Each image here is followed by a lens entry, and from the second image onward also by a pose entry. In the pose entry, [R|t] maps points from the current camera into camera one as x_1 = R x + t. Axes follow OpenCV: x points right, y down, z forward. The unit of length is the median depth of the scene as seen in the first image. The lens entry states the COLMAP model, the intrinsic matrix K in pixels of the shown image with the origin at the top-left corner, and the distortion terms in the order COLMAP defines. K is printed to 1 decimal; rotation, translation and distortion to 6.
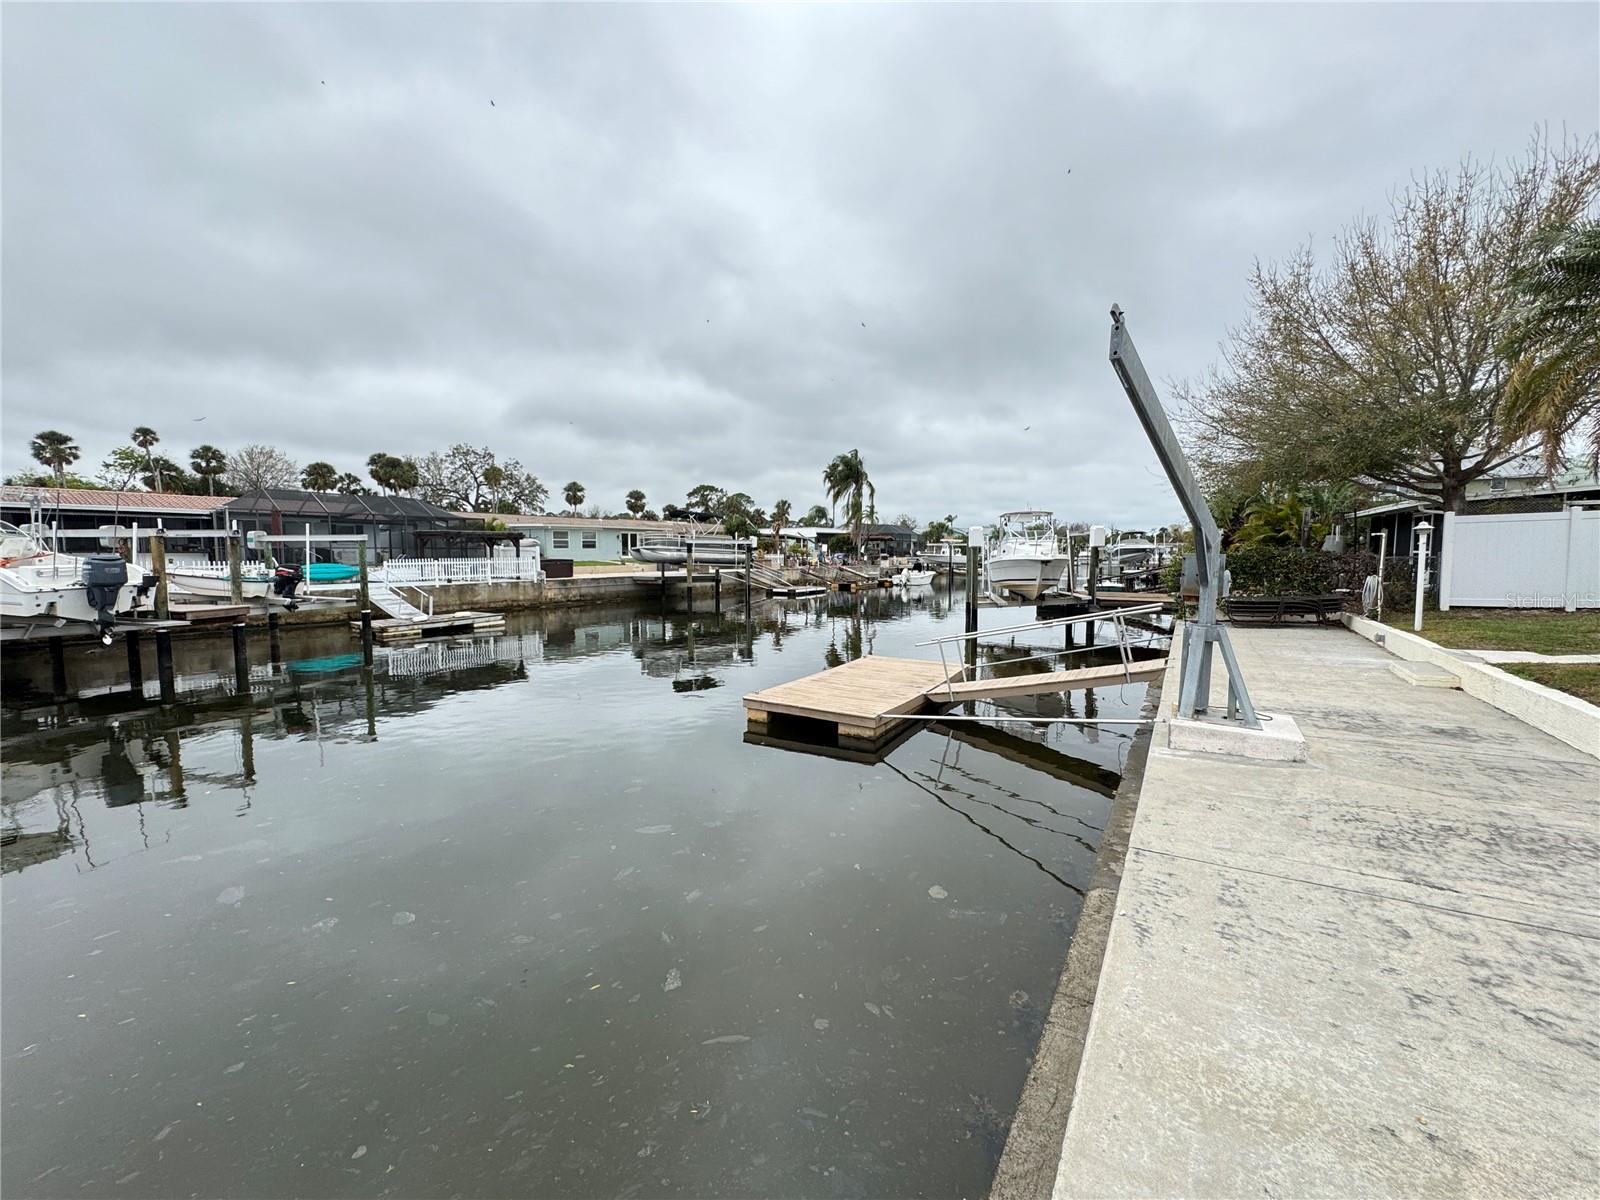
lens RADIAL K [[642.8, 0, 798.4], [0, 642.8, 603.1], [0, 0, 1]] dist [-0.005571, 0.001260]
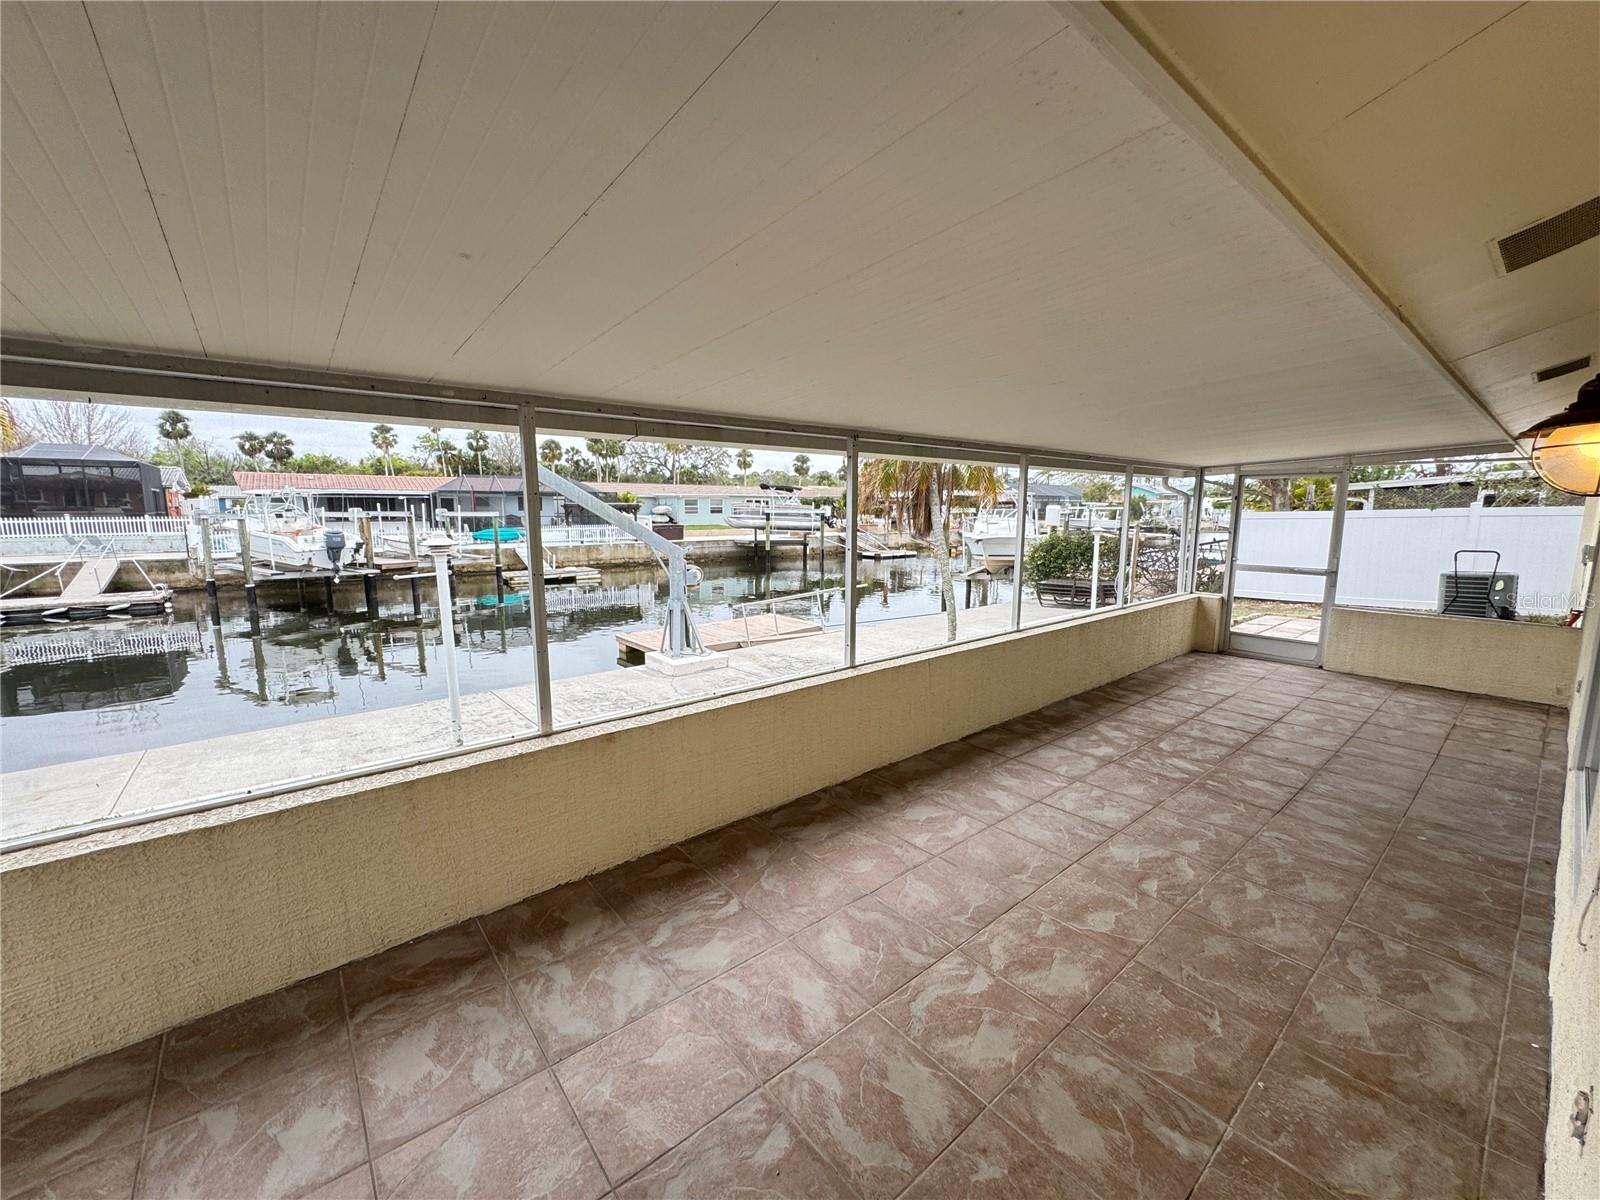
lens RADIAL K [[642.8, 0, 799.2], [0, 642.8, 599.2], [0, 0, 1]] dist [-0.005571, 0.001260]
pose [[0.948962, 0.047212, -0.311837, 0.255118], [-0.027601, 0.997371, 0.067008, -0.016519], [0.314181, -0.054981, 0.947770, -0.095966]]
